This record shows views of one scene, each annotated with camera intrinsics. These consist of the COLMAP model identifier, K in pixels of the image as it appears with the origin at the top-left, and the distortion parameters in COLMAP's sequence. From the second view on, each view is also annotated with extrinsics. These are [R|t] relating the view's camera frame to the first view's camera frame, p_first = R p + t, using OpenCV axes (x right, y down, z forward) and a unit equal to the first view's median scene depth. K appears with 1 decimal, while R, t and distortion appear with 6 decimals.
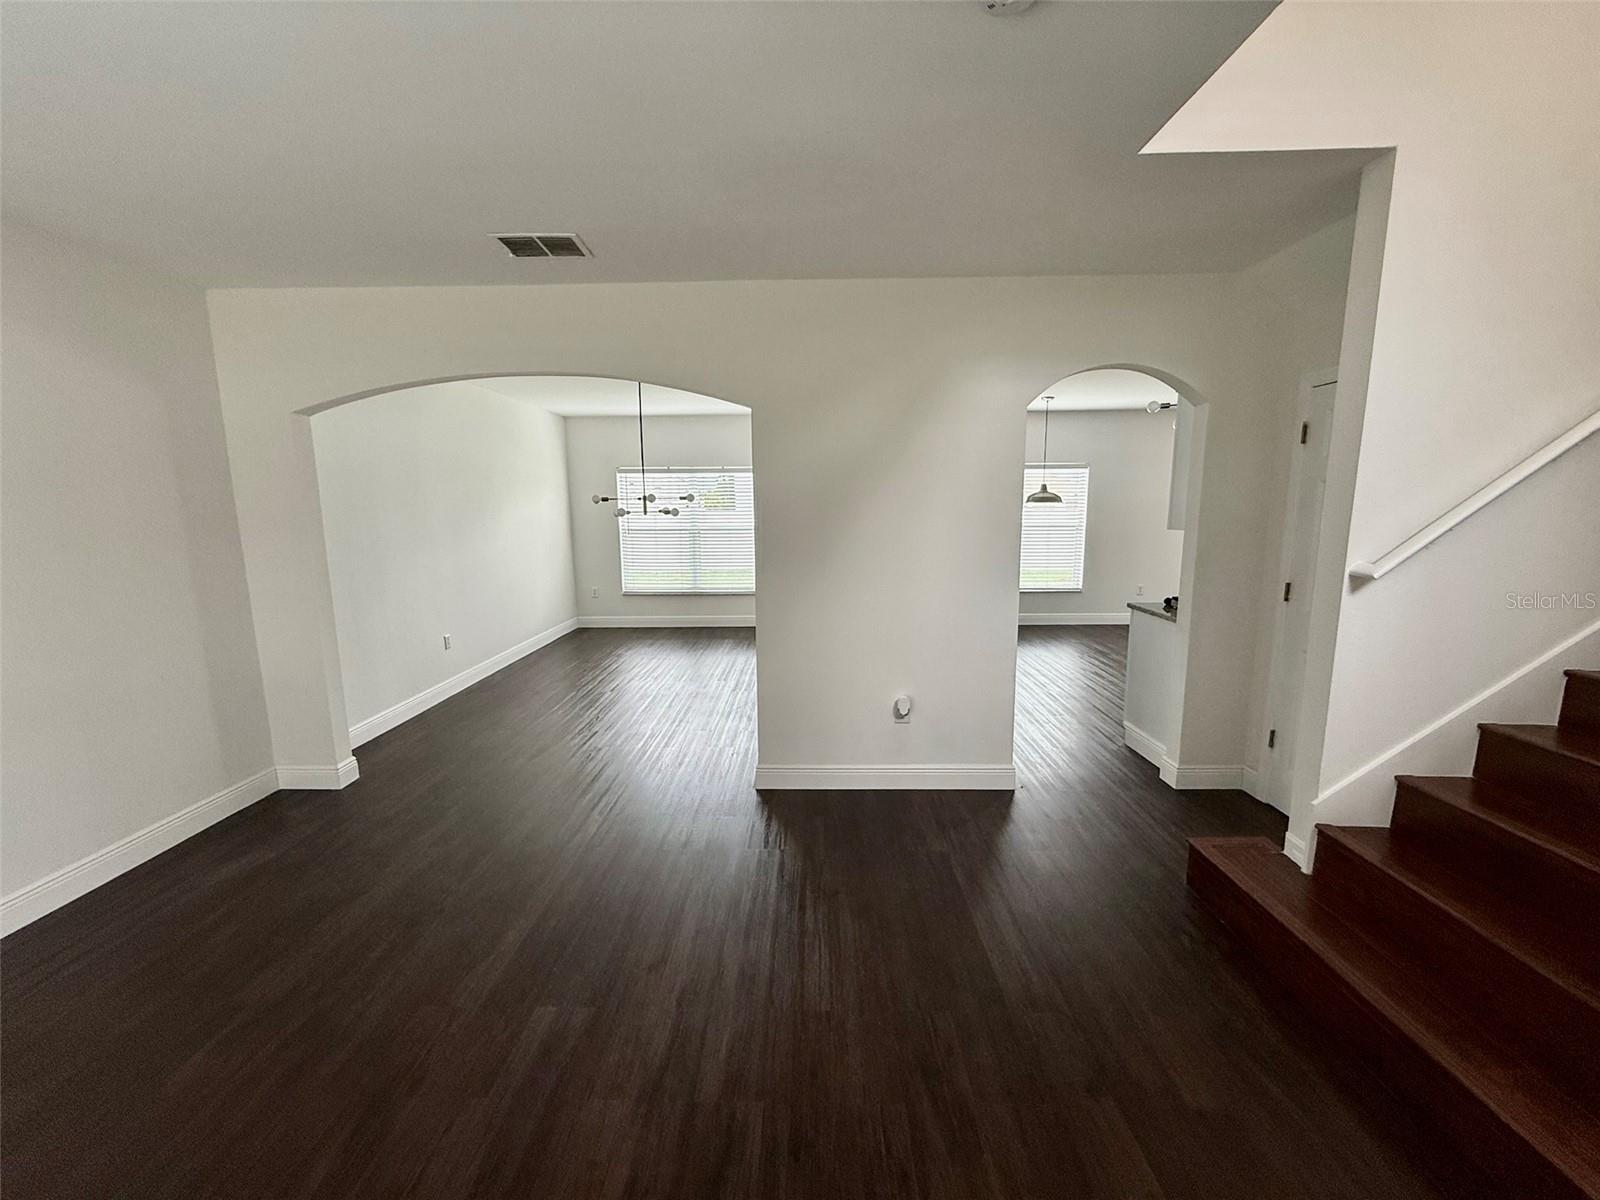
lens RADIAL K [[639.6, 0, 794.8], [0, 639.6, 600.2], [0, 0, 1]] dist [-0.001050, 0.000107]
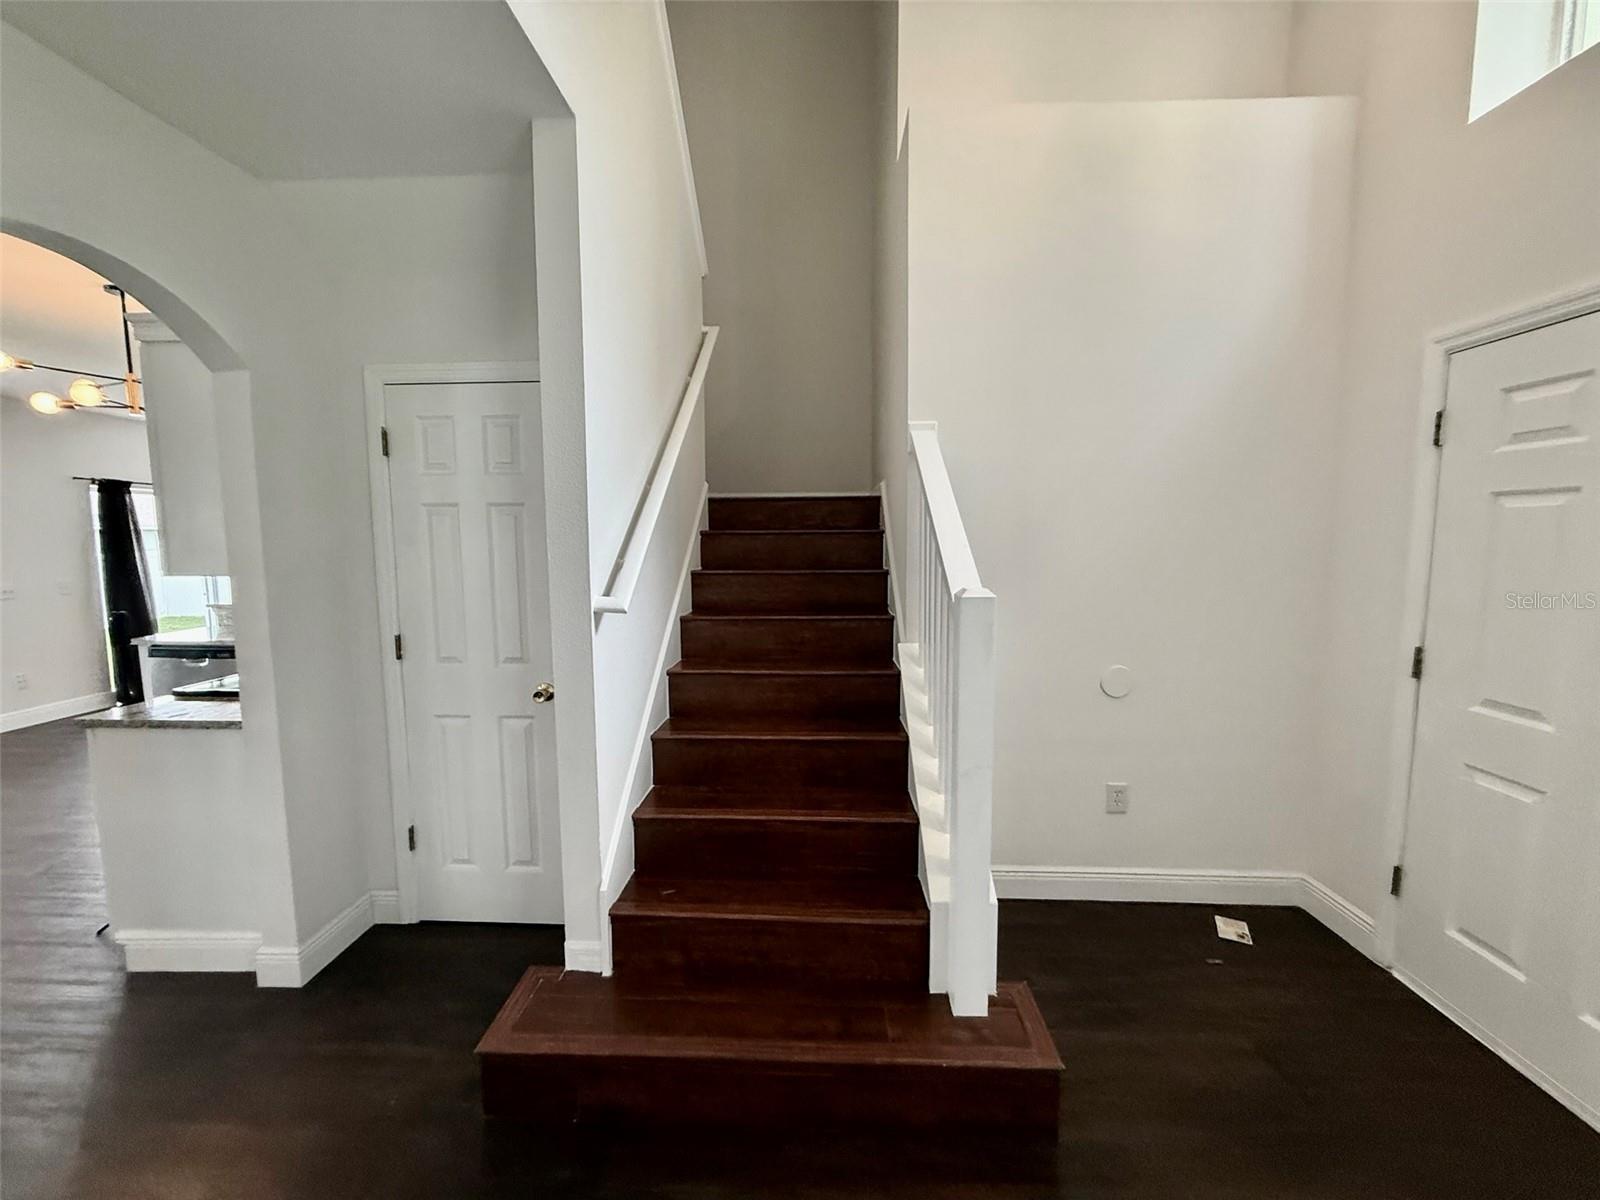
lens RADIAL K [[639.6, 0, 794.8], [0, 639.6, 600.2], [0, 0, 1]] dist [-0.001050, 0.000107]
pose [[0.026088, -0.087963, 0.995782, 0.020202], [0.154600, 0.984492, 0.082915, -0.052746], [-0.987633, 0.151785, 0.039283, 0.439870]]
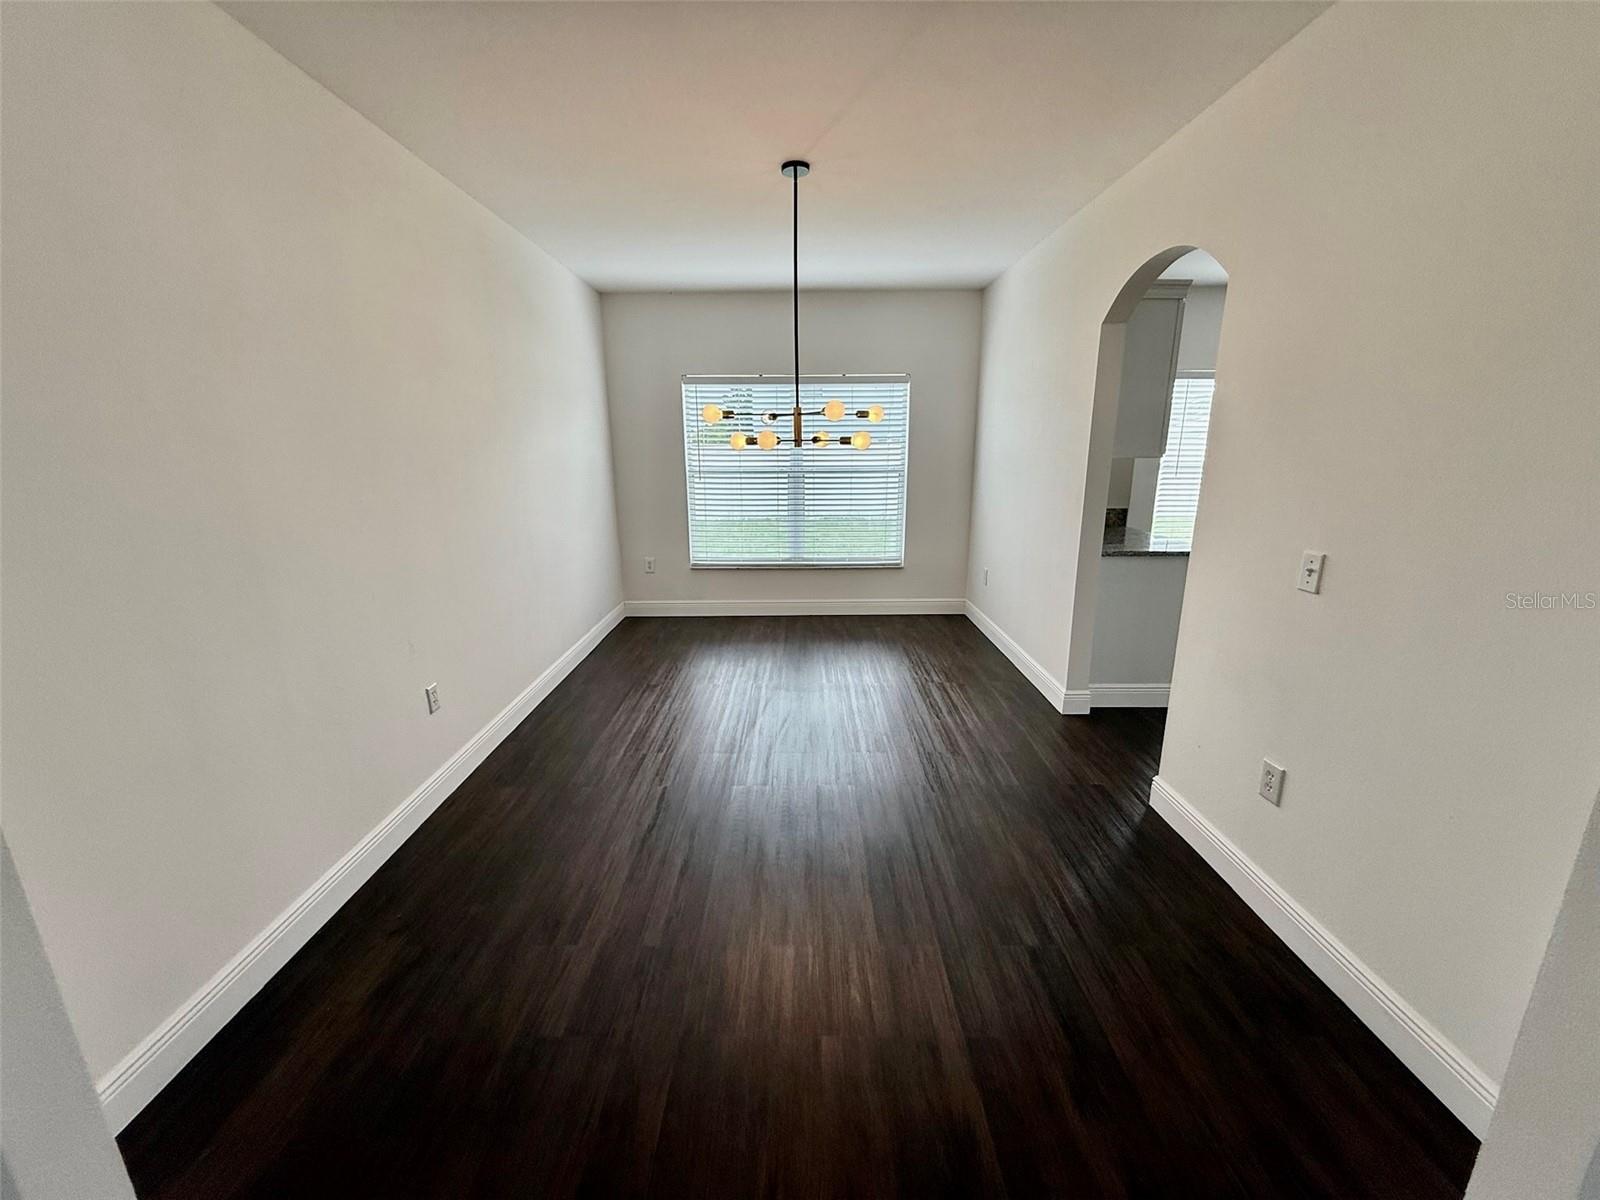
lens RADIAL K [[639.6, 0, 794.8], [0, 639.6, 600.2], [0, 0, 1]] dist [-0.001050, 0.000107]
pose [[0.999755, -0.004515, 0.021648, -0.402401], [0.002451, 0.995531, 0.094398, -0.091612], [-0.021977, -0.094322, 0.995299, 0.747702]]
